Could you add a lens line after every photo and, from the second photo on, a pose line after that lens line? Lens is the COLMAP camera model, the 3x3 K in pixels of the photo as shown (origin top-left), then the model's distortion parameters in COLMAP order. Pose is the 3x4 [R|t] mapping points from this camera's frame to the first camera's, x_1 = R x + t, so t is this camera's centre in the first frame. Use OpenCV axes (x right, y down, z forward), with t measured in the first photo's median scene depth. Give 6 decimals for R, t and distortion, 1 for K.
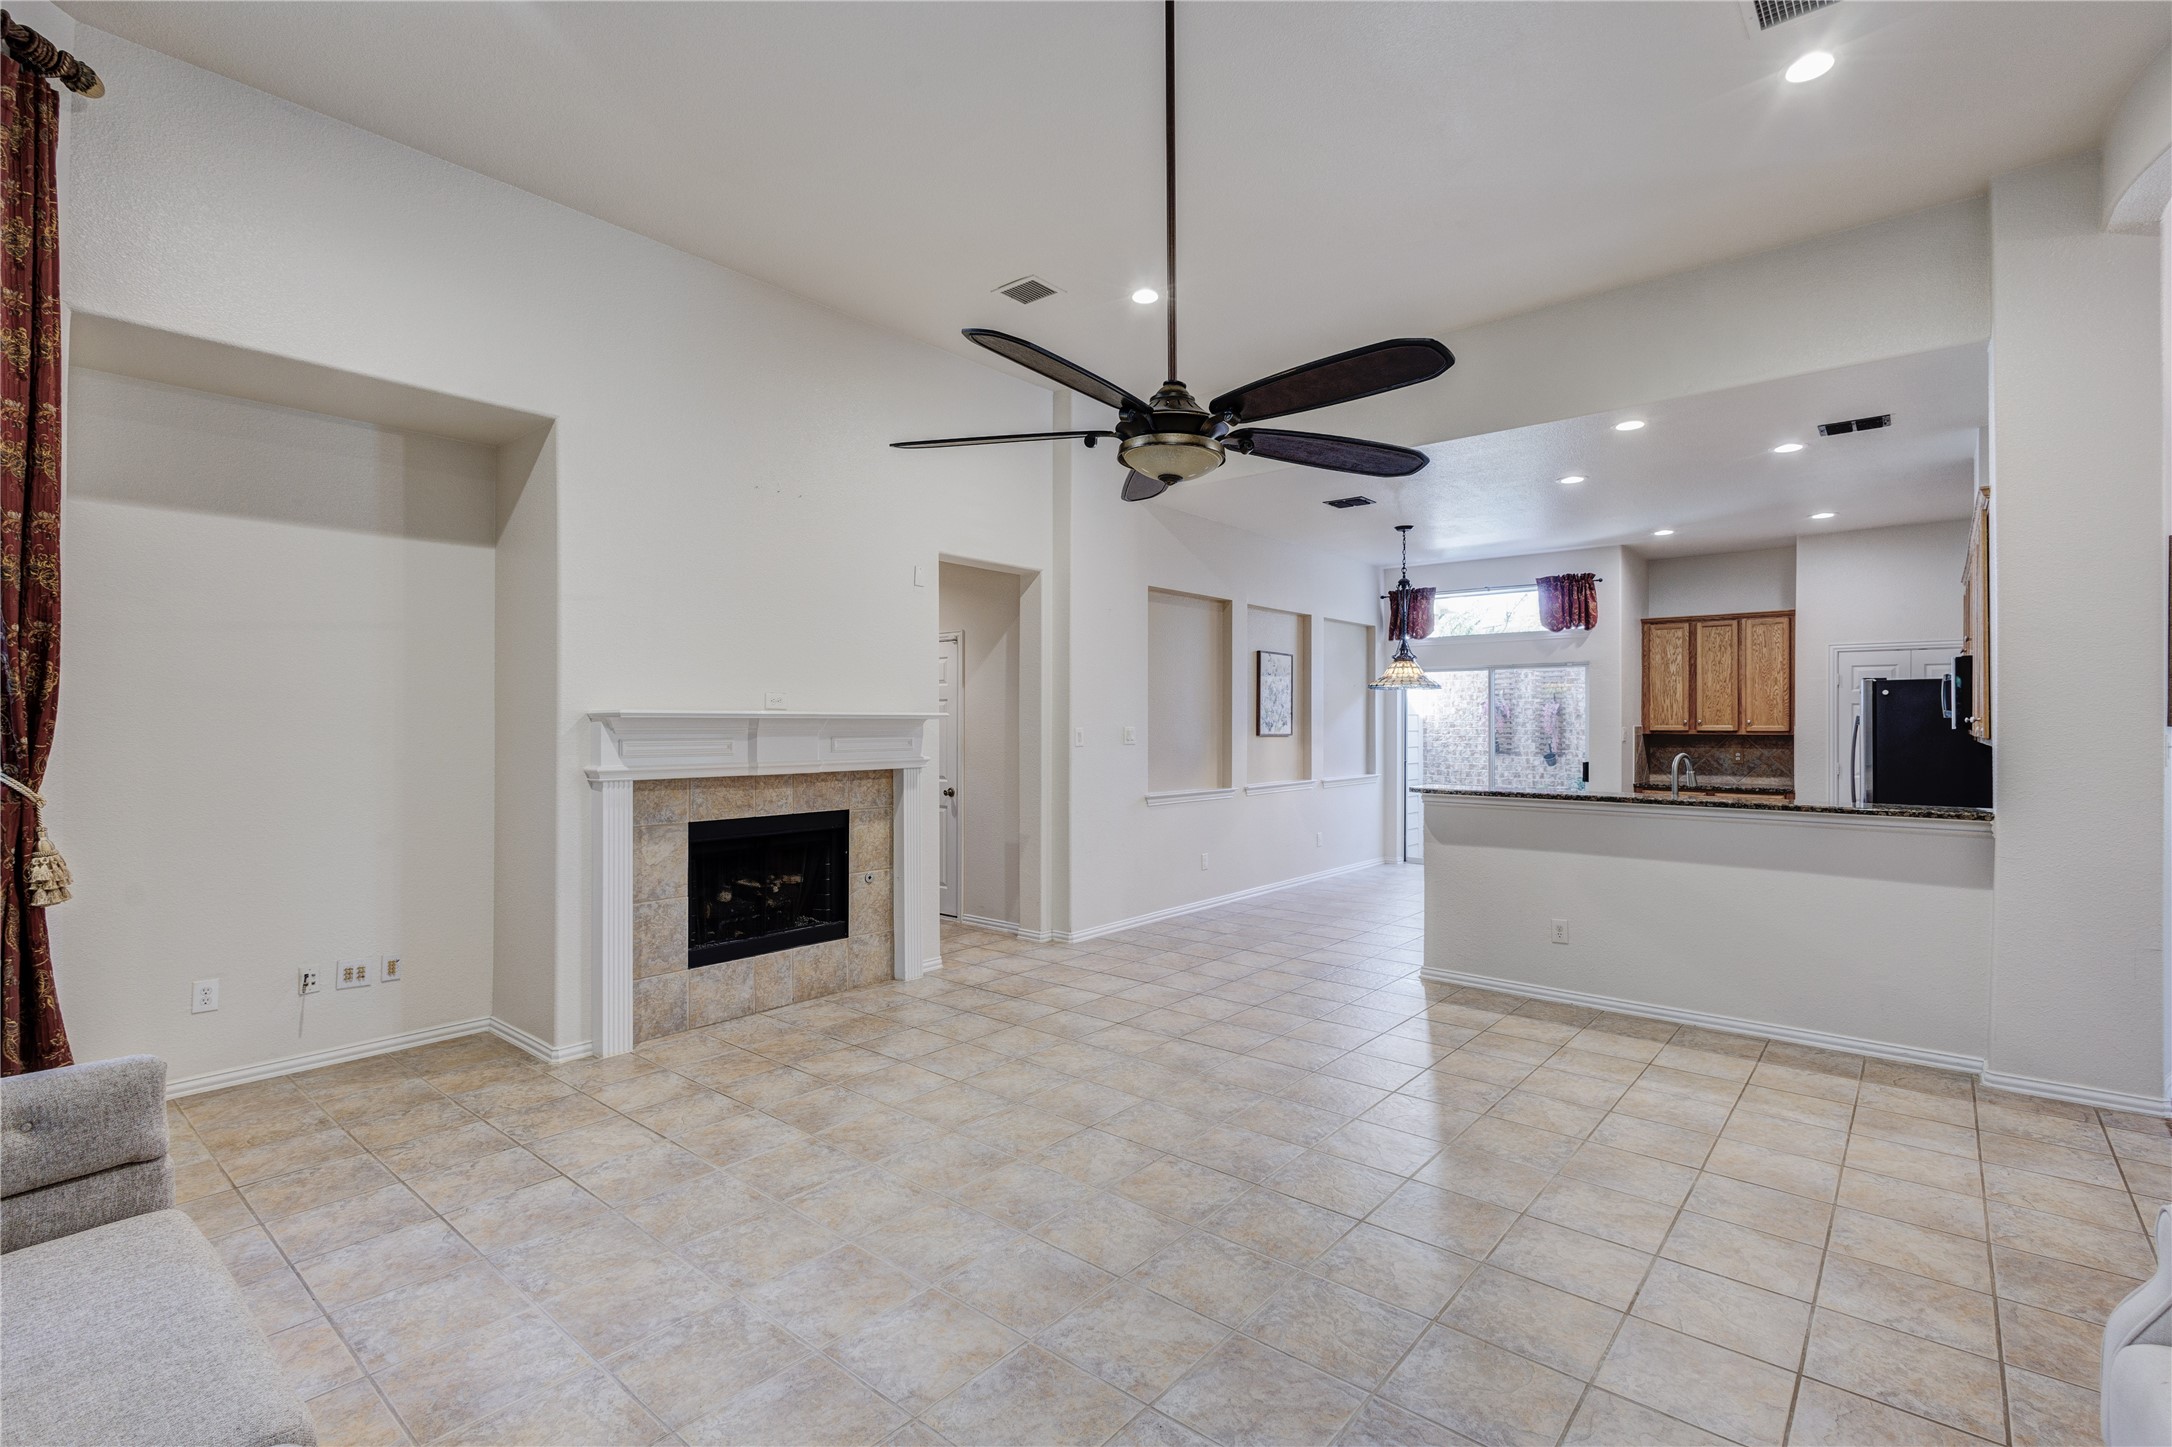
lens RADIAL K [[1006.2, 0, 1089.9], [0, 1006.2, 715.6], [0, 0, 1]] dist [0.006700, -0.003552]
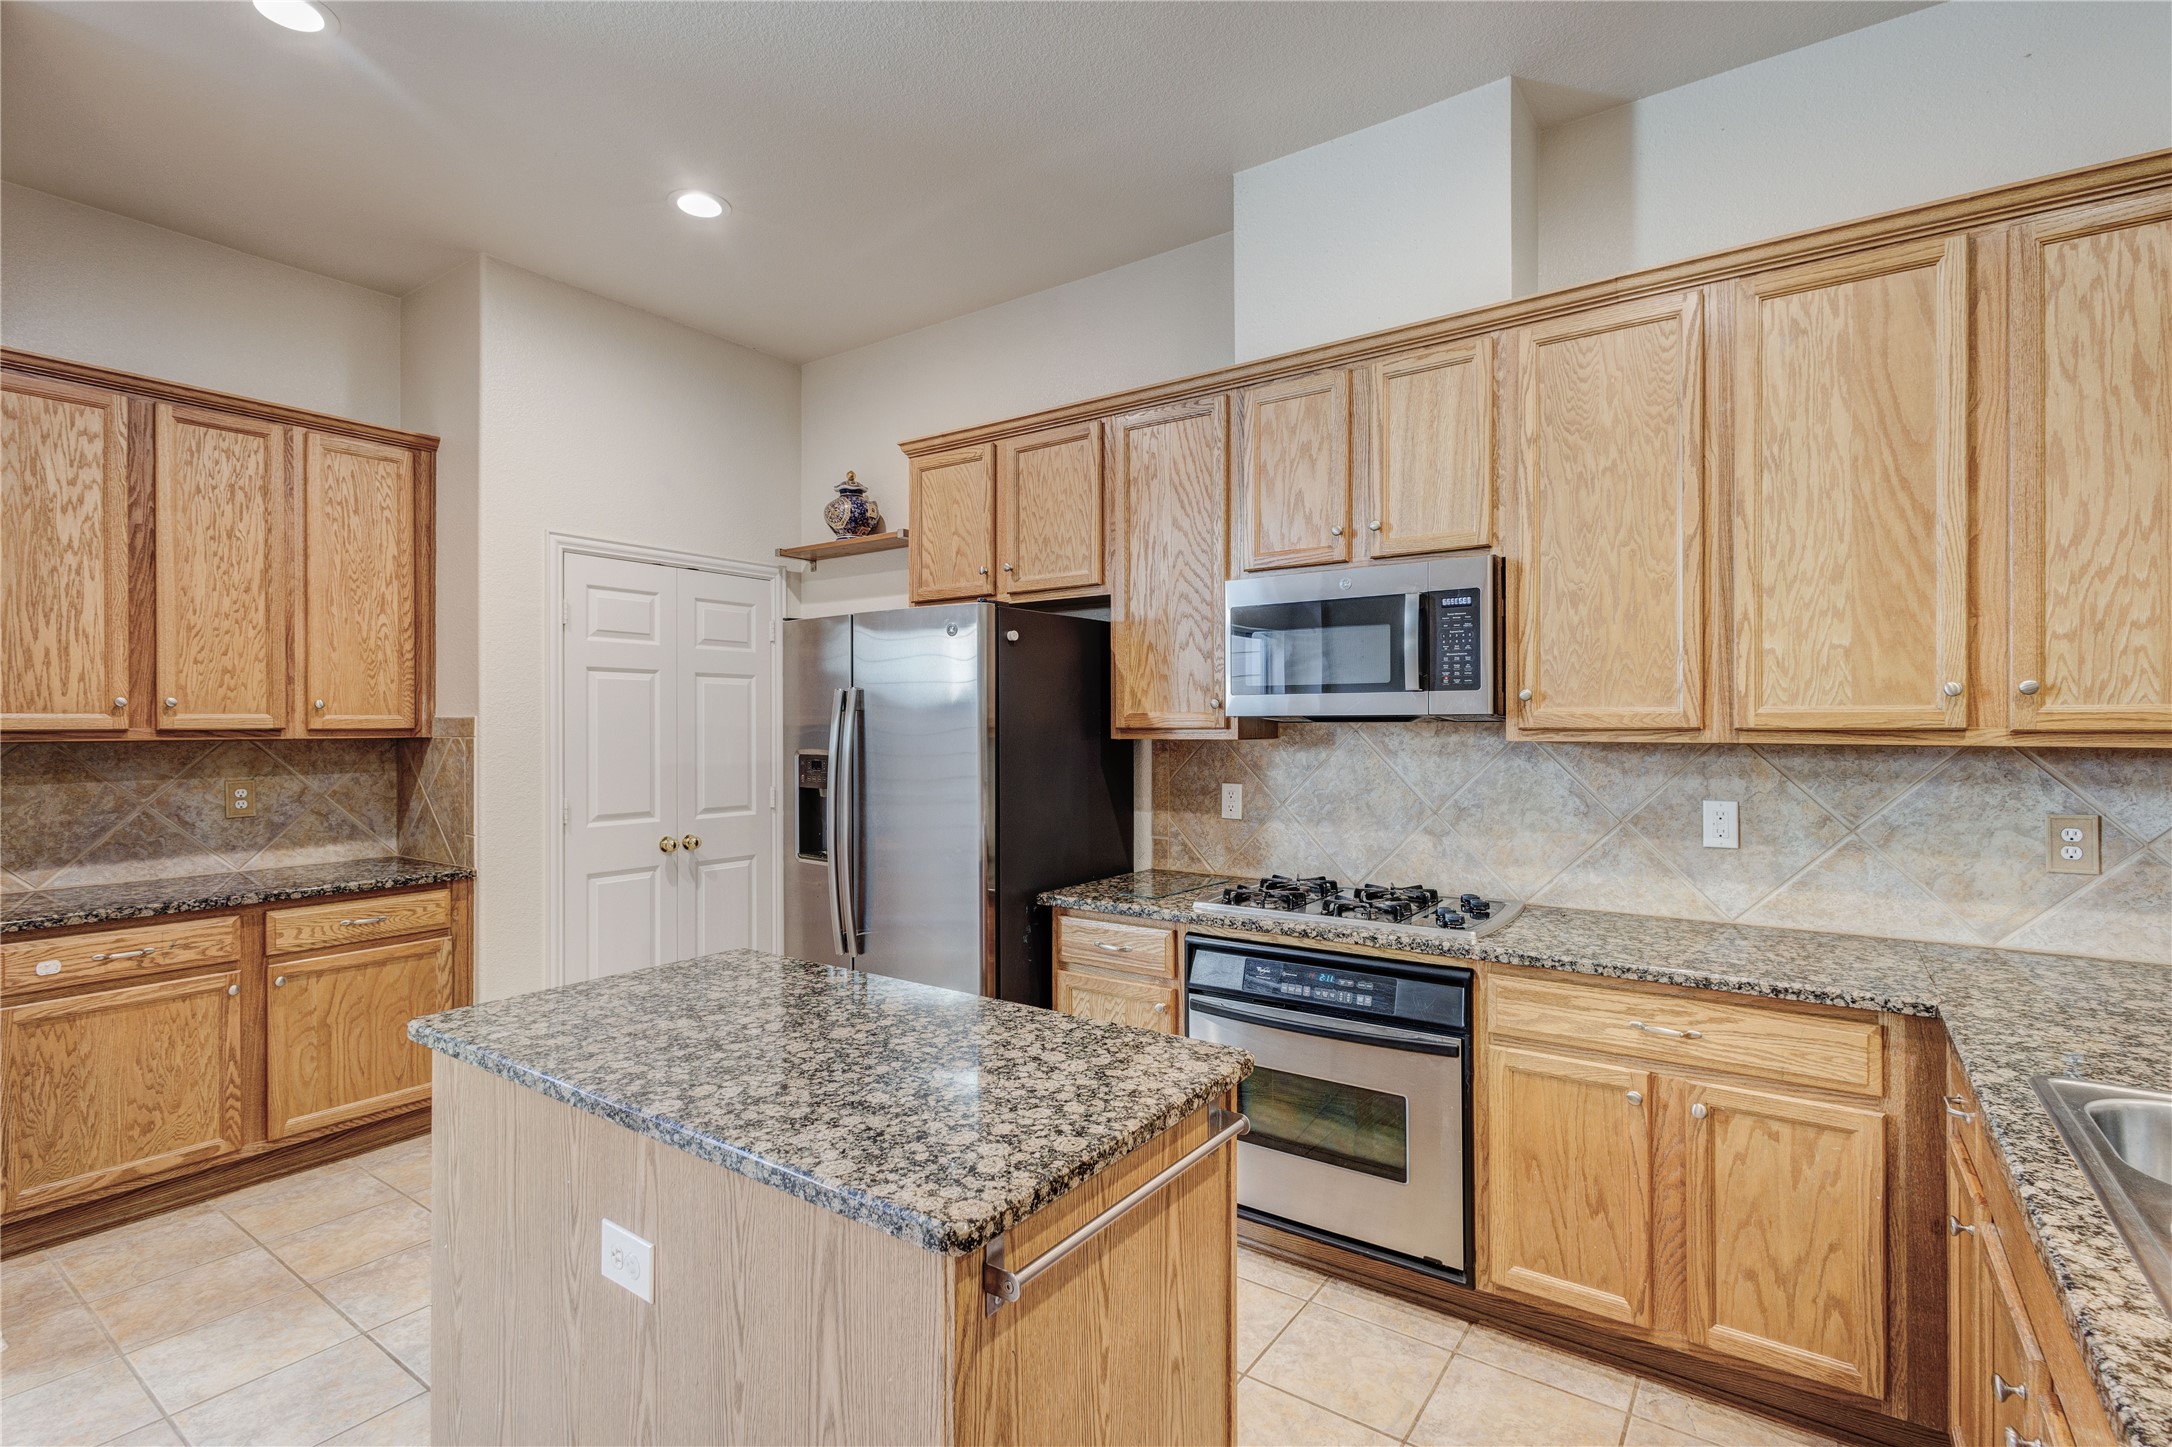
lens RADIAL K [[1006.2, 0, 1085.9], [0, 1006.2, 723.5], [0, 0, 1]] dist [0.006700, -0.003552]
pose [[-0.078712, -0.001261, 0.996897, 0.427499], [-0.007045, 0.999975, 0.000709, 0.018195], [-0.996872, -0.006967, -0.078719, 1.244593]]
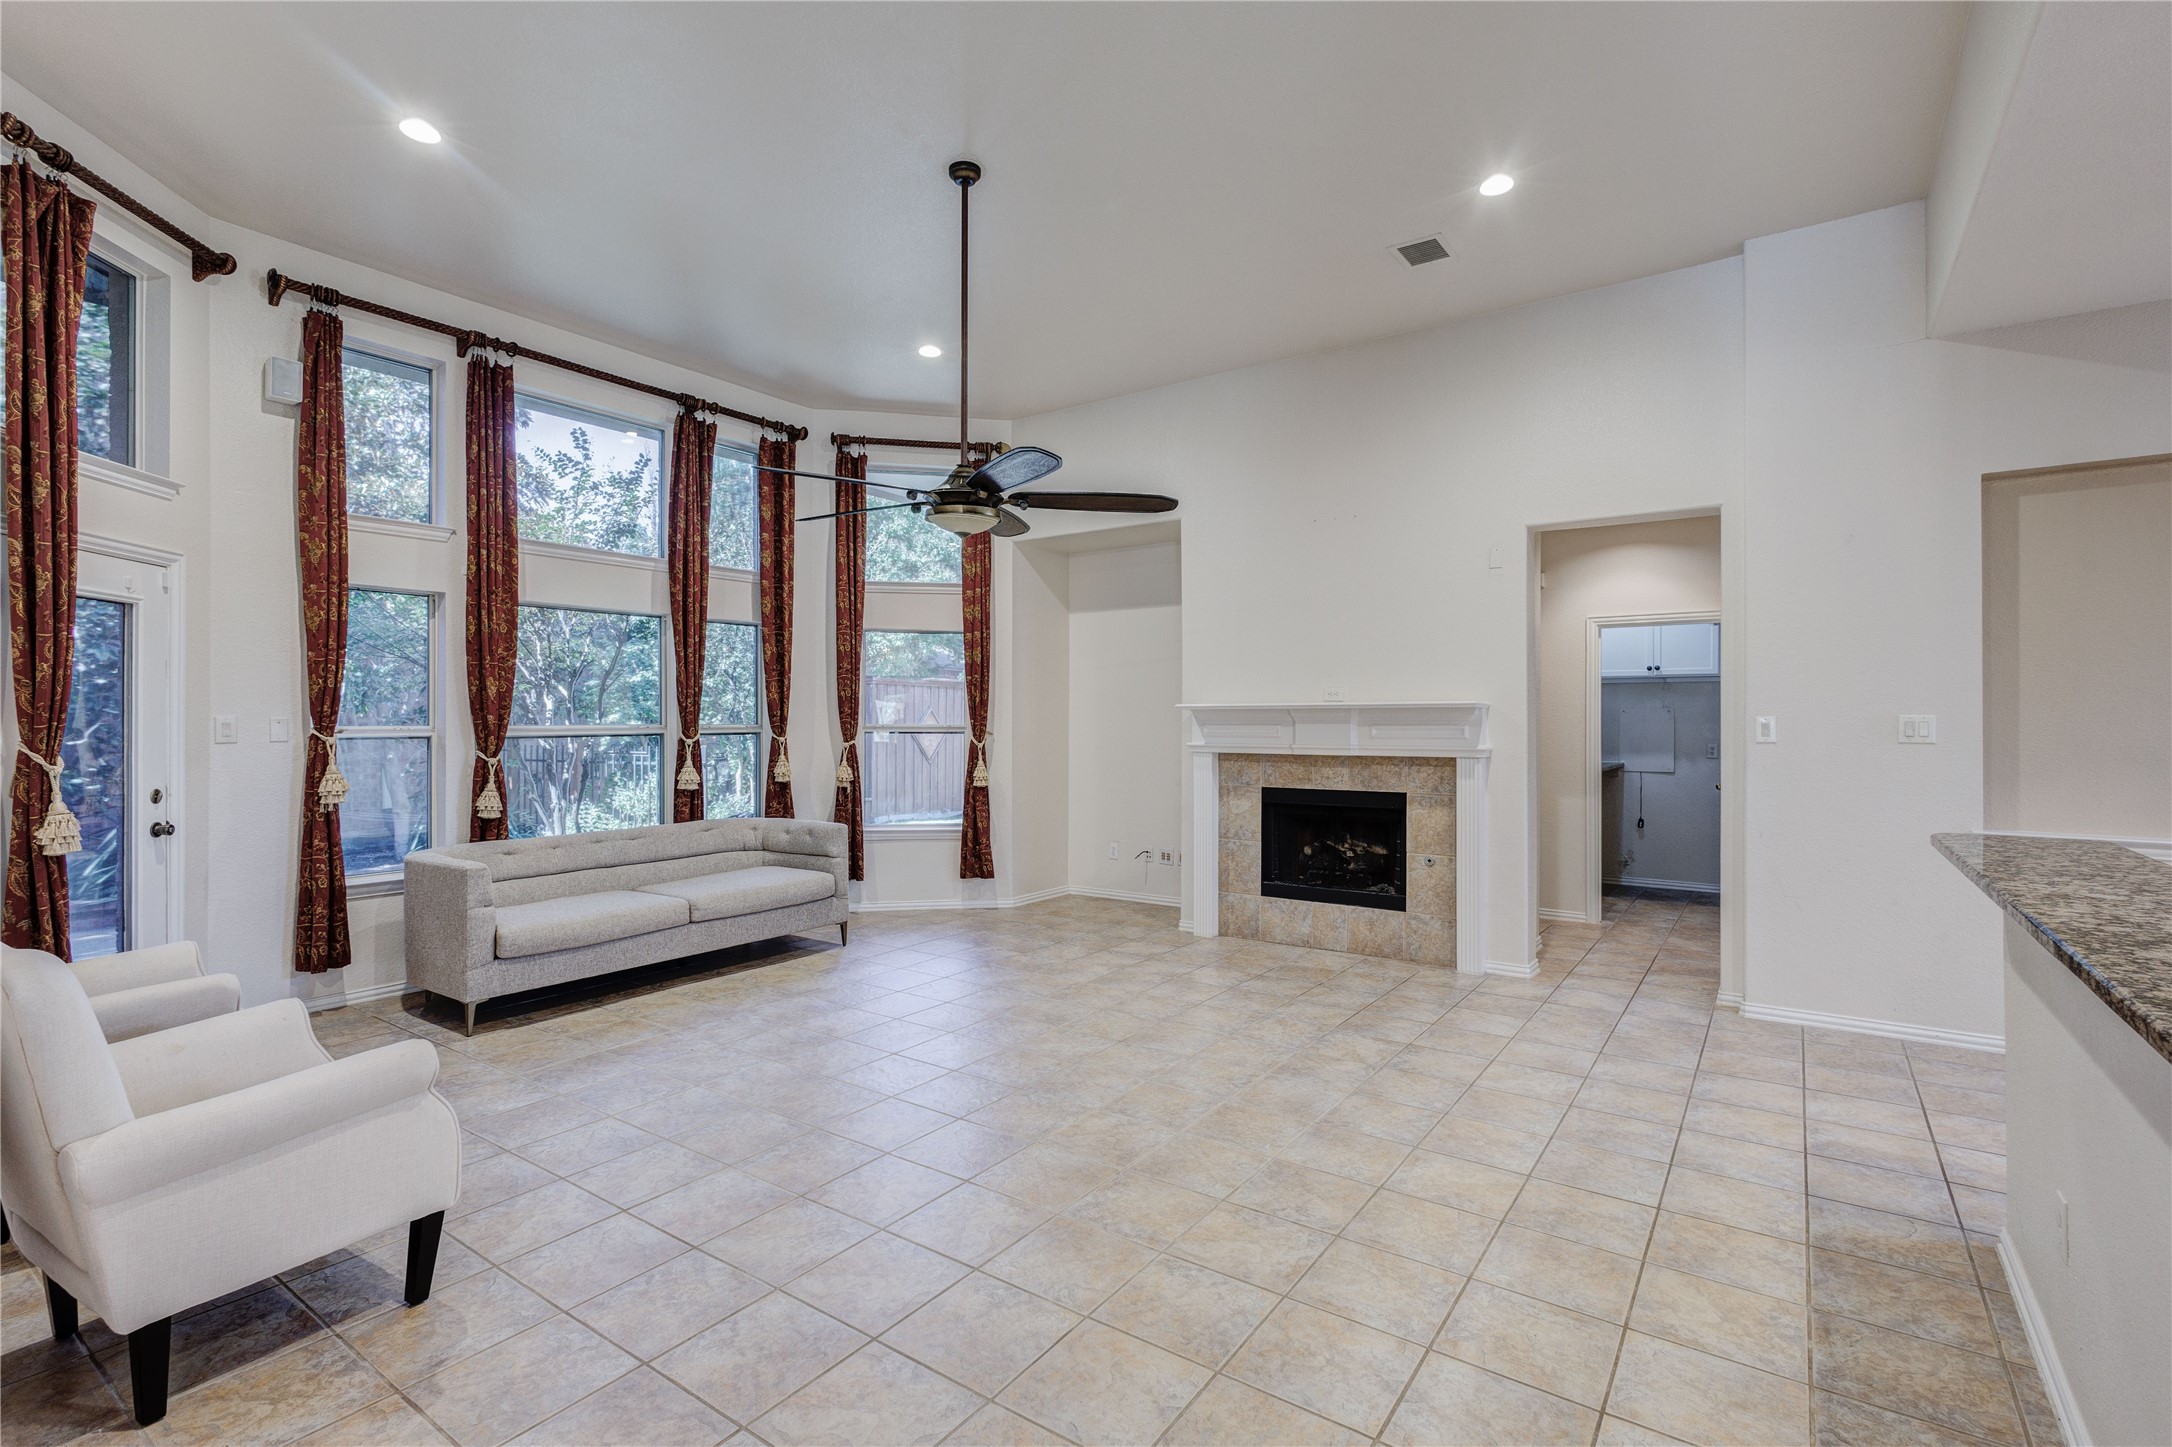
lens RADIAL K [[1006.2, 0, 1073.5], [0, 1006.2, 712.7], [0, 0, 1]] dist [0.006700, -0.003552]
pose [[0.068207, -0.009970, -0.997621, 0.810700], [0.009208, 0.999914, -0.009364, 0.014748], [0.997629, -0.008547, 0.068293, 0.575956]]
